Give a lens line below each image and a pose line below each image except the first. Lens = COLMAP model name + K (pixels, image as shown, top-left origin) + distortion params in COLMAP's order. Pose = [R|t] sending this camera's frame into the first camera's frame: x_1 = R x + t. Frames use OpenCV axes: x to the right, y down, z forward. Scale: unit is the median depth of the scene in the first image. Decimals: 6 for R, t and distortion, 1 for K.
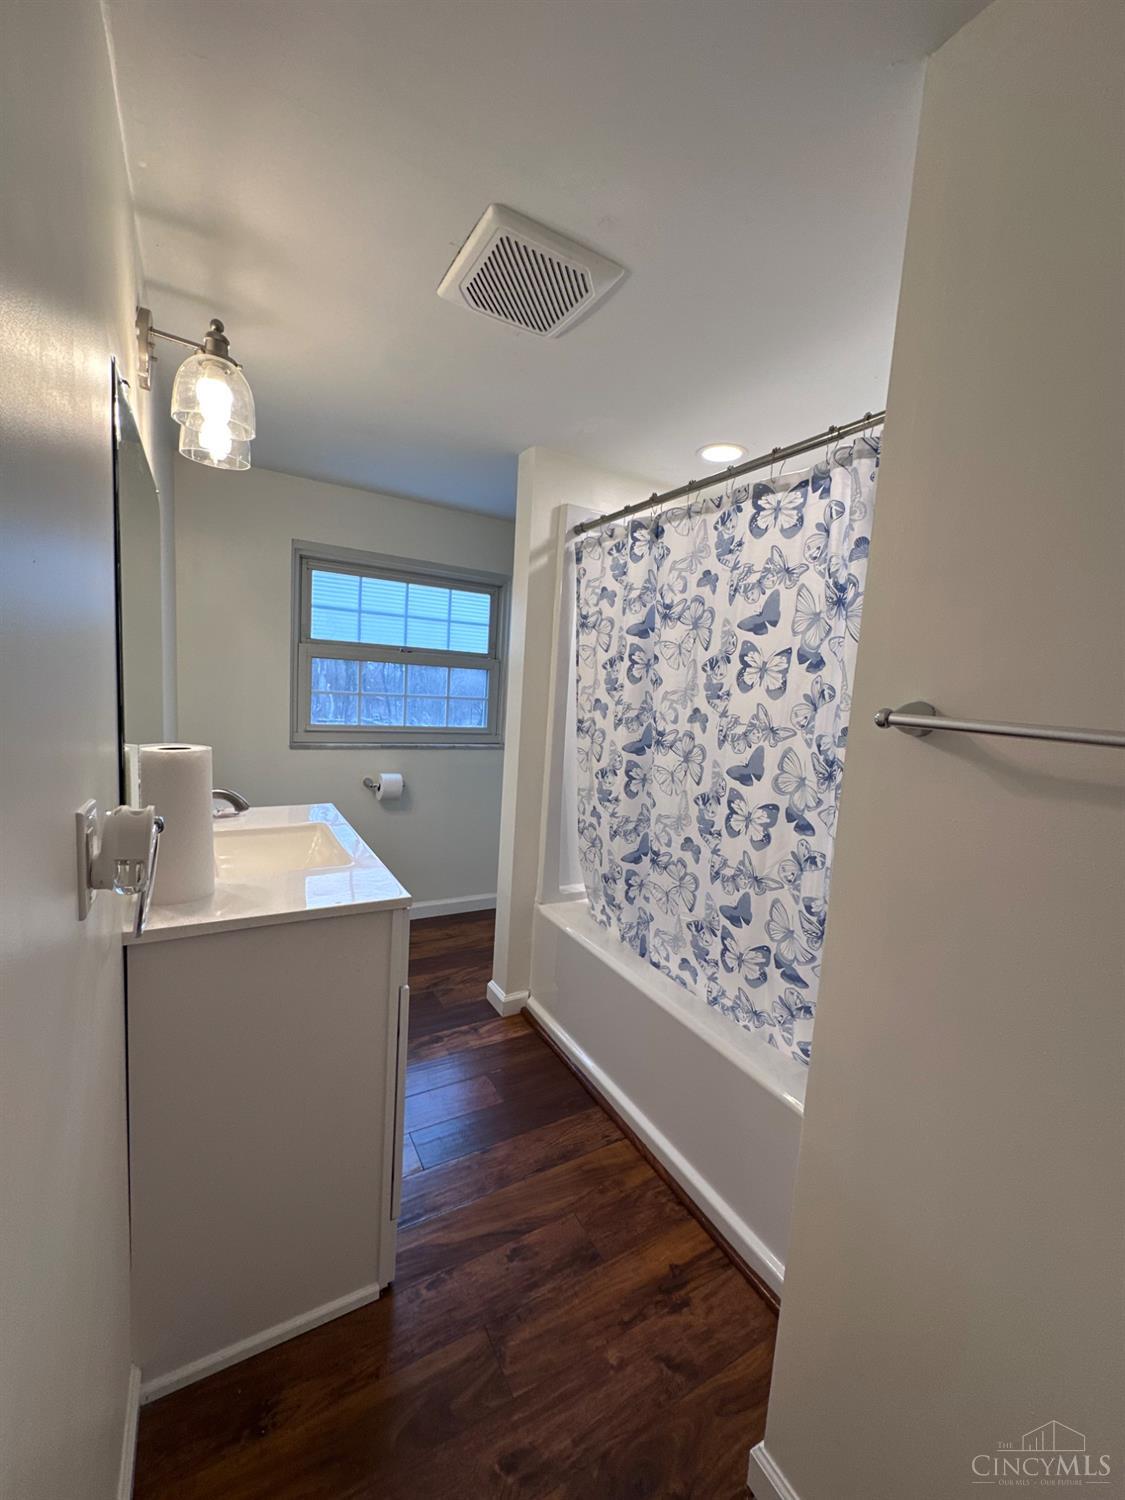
lens RADIAL K [[600.4, 0, 559.5], [0, 600.4, 746.7], [0, 0, 1]] dist [-0.003402, 0.000227]
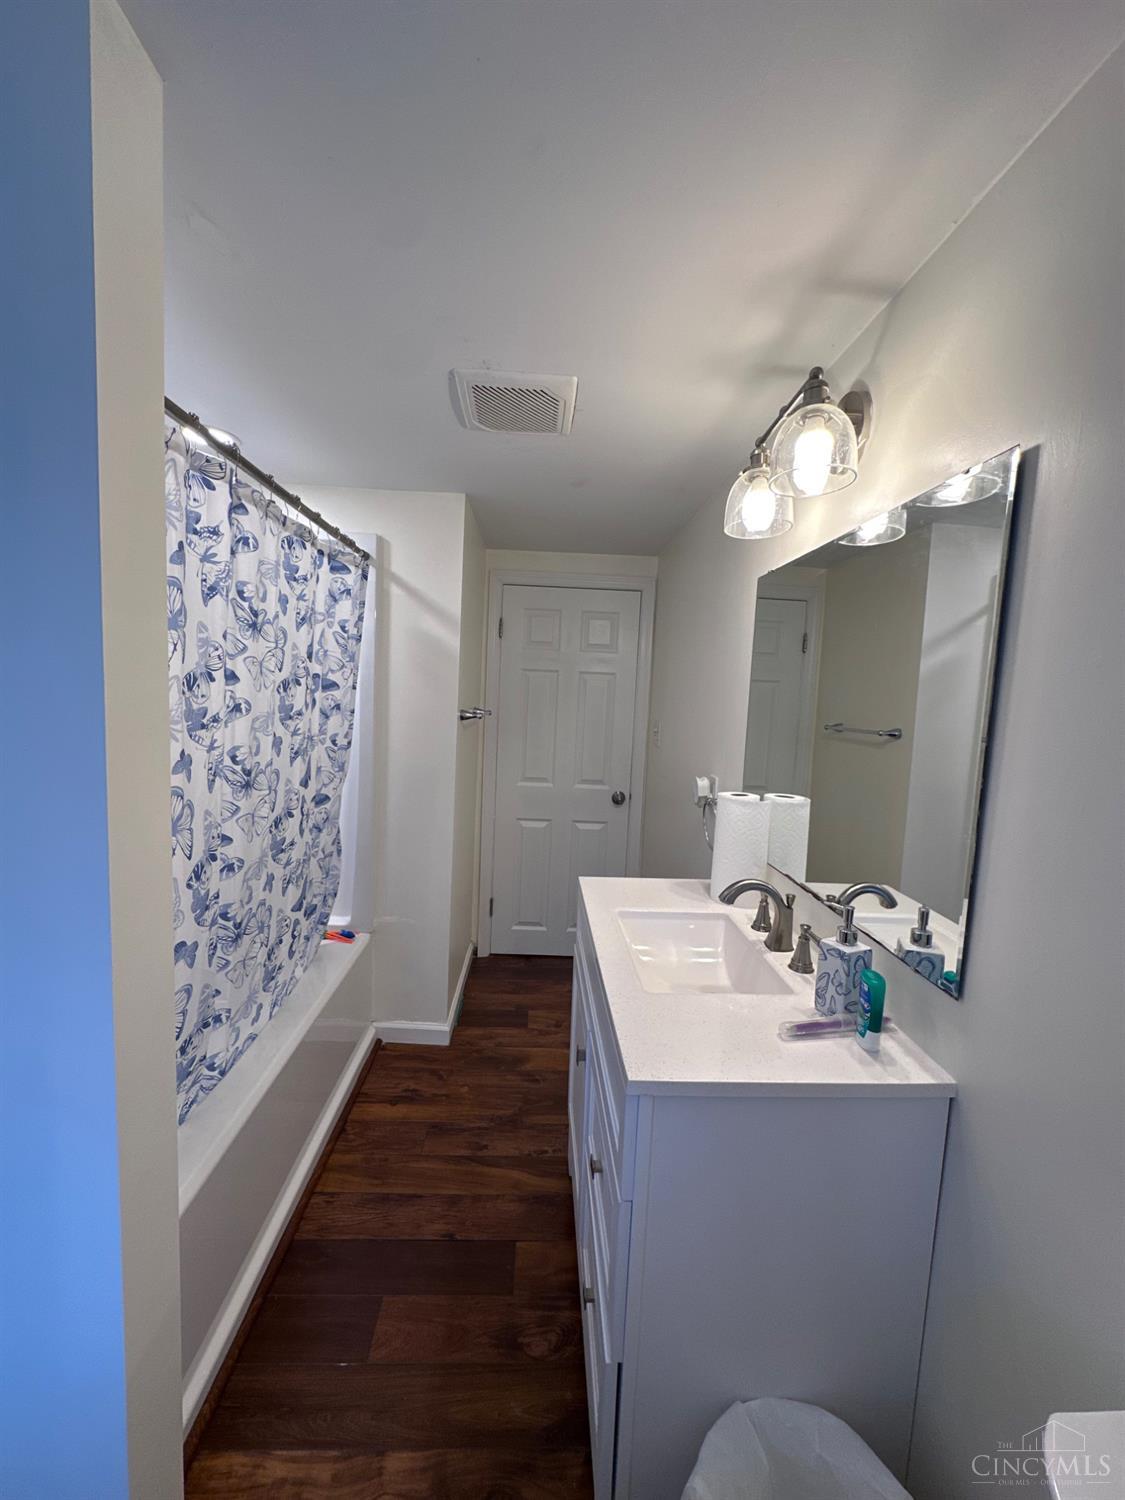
lens RADIAL K [[600.4, 0, 556.9], [0, 600.4, 753.9], [0, 0, 1]] dist [-0.003402, 0.000227]
pose [[-0.884893, -0.134857, 0.445846, -0.630667], [-0.043475, 0.976906, 0.209201, -0.265746], [-0.463762, 0.165737, -0.870320, 1.747856]]
